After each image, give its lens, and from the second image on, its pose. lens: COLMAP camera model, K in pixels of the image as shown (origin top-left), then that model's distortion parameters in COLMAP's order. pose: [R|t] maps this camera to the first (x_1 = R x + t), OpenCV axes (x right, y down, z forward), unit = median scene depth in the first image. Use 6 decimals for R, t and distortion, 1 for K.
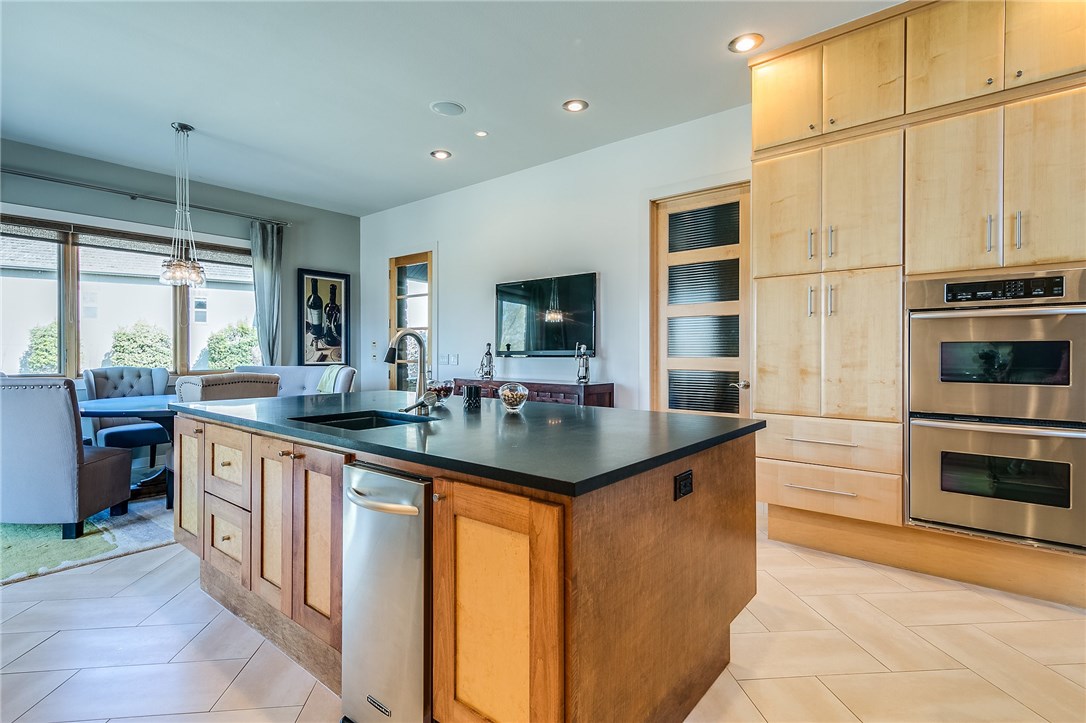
lens RADIAL K [[531.4, 0, 550.6], [0, 531.4, 358.2], [0, 0, 1]] dist [0.020245, -0.004726]
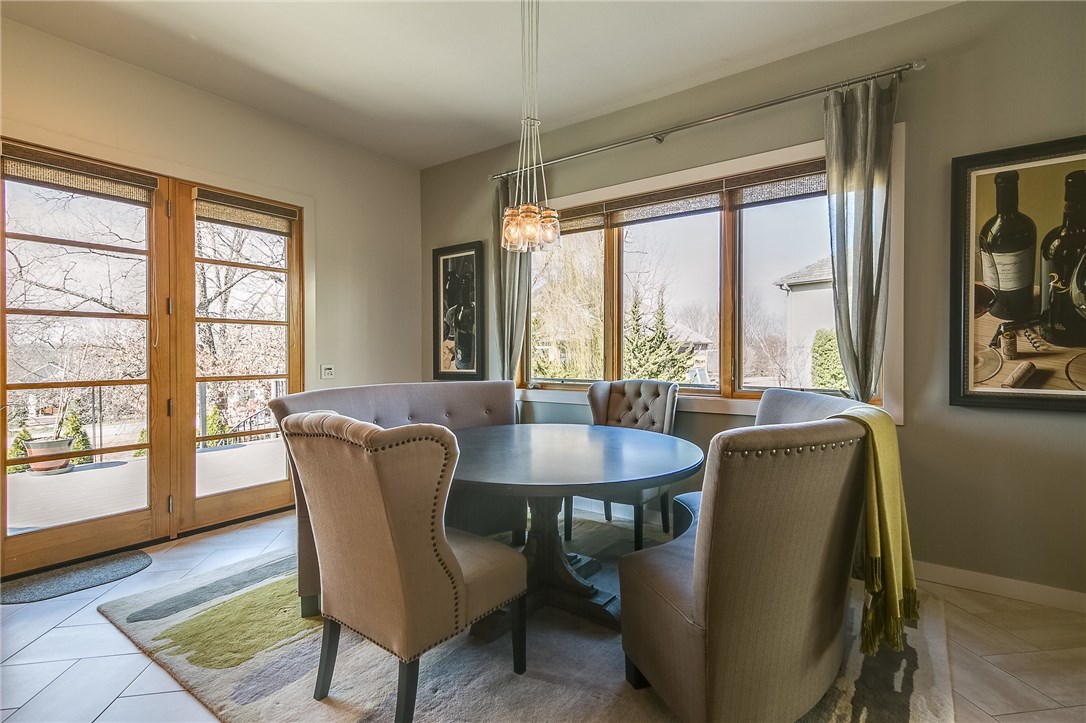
lens RADIAL K [[531.4, 0, 535.8], [0, 531.4, 355.8], [0, 0, 1]] dist [0.020245, -0.004726]
pose [[0.055389, 0.001721, -0.998463, -0.072261], [-0.015149, 0.999885, 0.000883, -0.011487], [0.998350, 0.015077, 0.055409, 0.643051]]
